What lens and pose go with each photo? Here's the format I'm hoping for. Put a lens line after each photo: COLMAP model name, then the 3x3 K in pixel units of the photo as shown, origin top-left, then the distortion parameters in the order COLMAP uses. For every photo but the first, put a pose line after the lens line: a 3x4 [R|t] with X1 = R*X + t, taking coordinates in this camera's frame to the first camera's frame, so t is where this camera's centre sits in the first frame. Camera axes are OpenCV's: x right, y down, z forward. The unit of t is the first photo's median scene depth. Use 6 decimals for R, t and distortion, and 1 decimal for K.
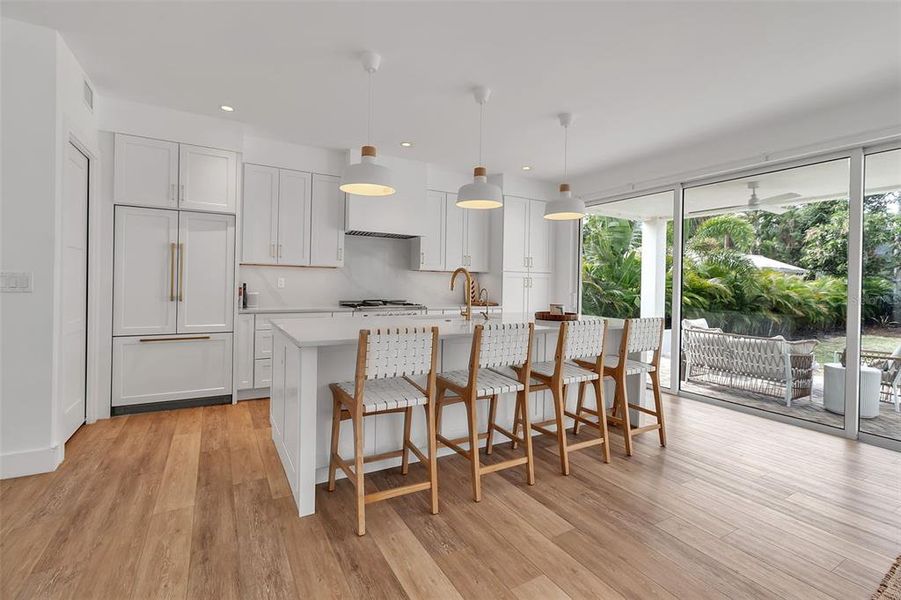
lens RADIAL K [[409.6, 0, 455.1], [0, 409.6, 285.8], [0, 0, 1]] dist [-0.001314, 0.000071]
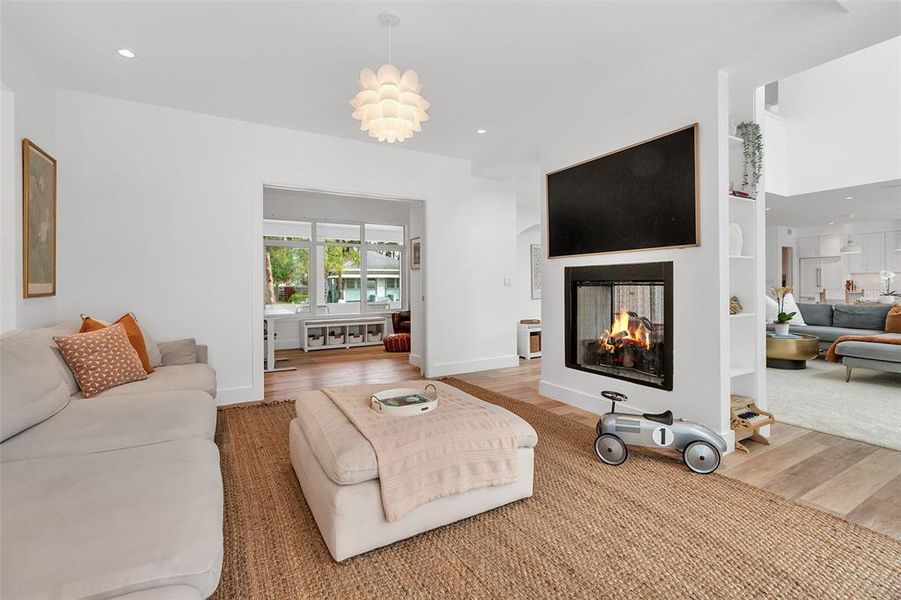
lens RADIAL K [[409.6, 0, 452.9], [0, 409.6, 283.8], [0, 0, 1]] dist [-0.000335, 0.000335]
pose [[-0.003078, -0.018400, -0.999826, 2.063813], [-0.000743, 0.999830, -0.018398, 0.061382], [0.999995, 0.000686, -0.003091, -1.500287]]
